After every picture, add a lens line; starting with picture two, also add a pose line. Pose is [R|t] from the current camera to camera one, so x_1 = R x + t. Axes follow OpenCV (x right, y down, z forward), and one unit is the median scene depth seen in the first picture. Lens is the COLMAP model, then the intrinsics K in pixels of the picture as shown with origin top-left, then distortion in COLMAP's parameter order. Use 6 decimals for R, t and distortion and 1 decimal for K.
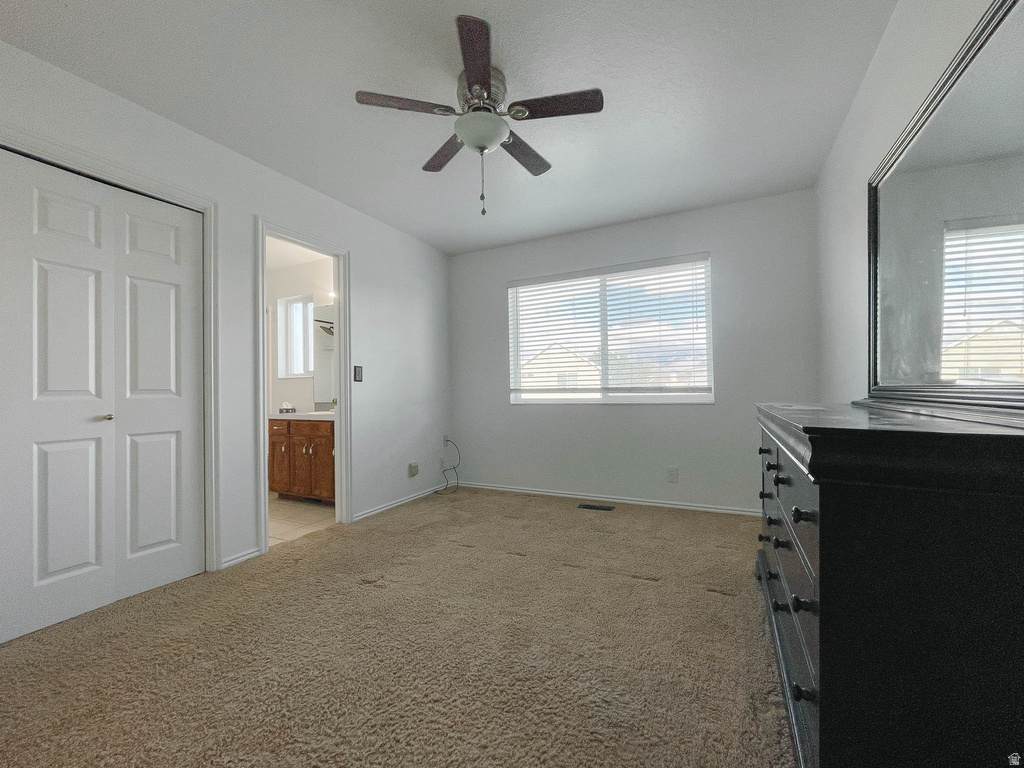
lens RADIAL K [[417.6, 0, 502.4], [0, 417.6, 388.8], [0, 0, 1]] dist [-0.004922, -0.000185]
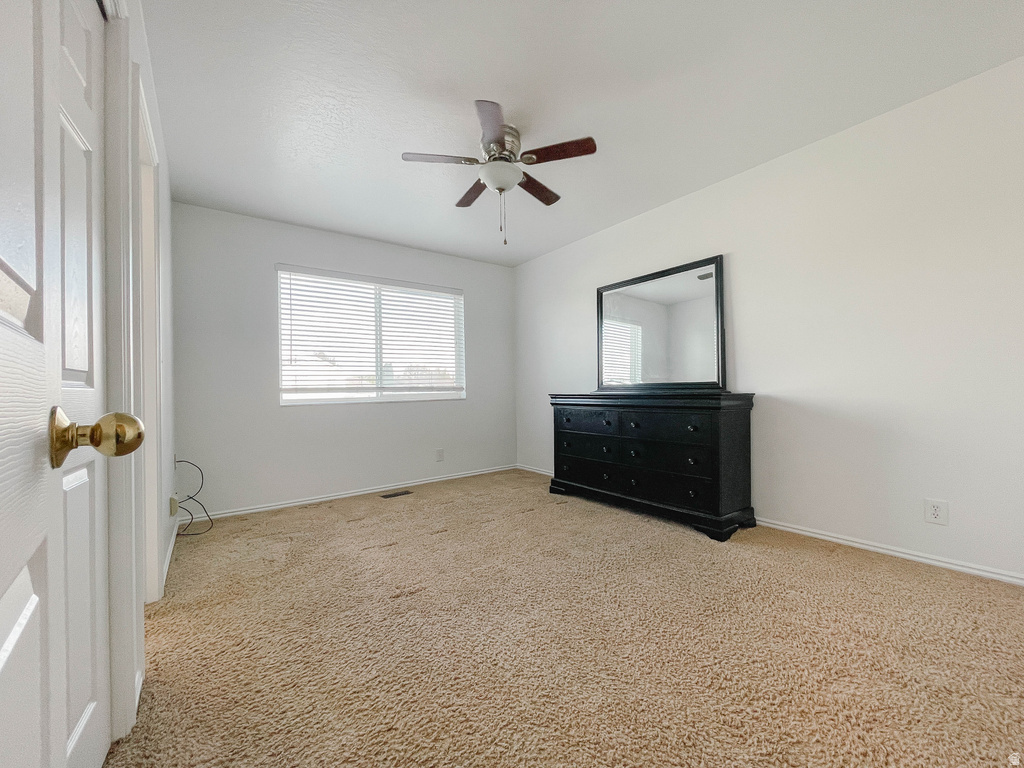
lens RADIAL K [[417.6, 0, 506.0], [0, 417.6, 386.7], [0, 0, 1]] dist [-0.004922, -0.000185]
pose [[0.445012, 0.011954, 0.895445, -0.621462], [0.006676, 0.999839, -0.016665, 0.017808], [-0.895500, 0.013394, 0.444861, 0.233131]]
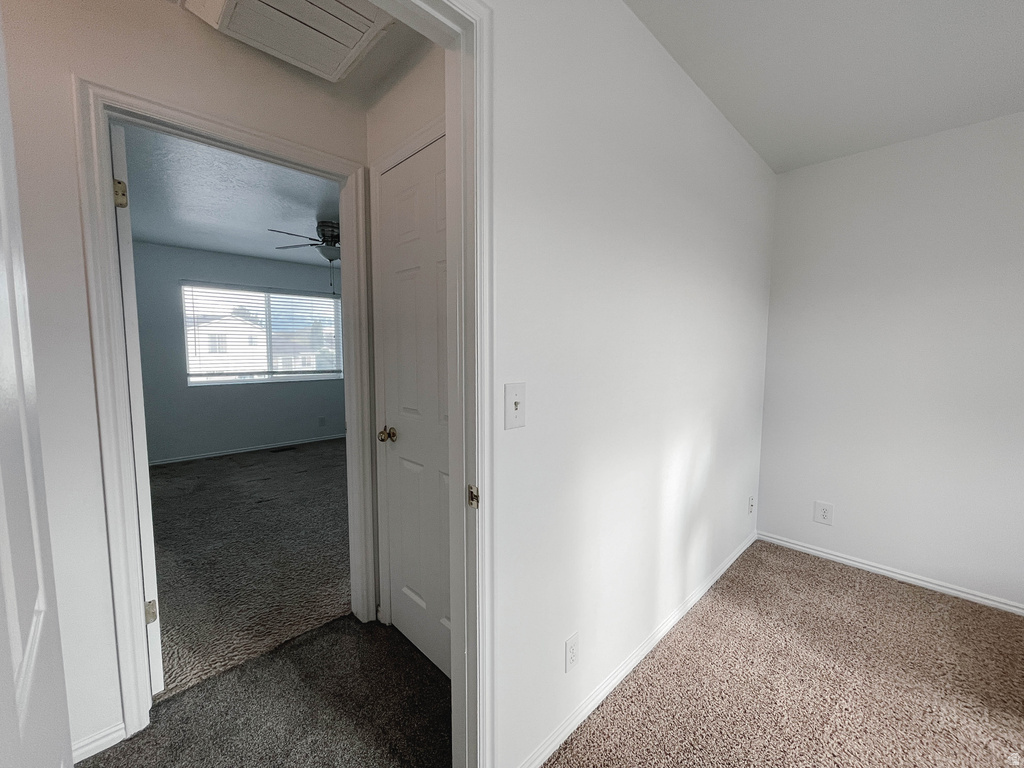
lens RADIAL K [[417.6, 0, 508.0], [0, 417.6, 386.3], [0, 0, 1]] dist [-0.004922, -0.000185]
pose [[0.311198, -0.066268, 0.948032, -0.933059], [-0.015913, 0.997063, 0.074918, -0.077177], [-0.950212, -0.038400, 0.309229, -0.253400]]
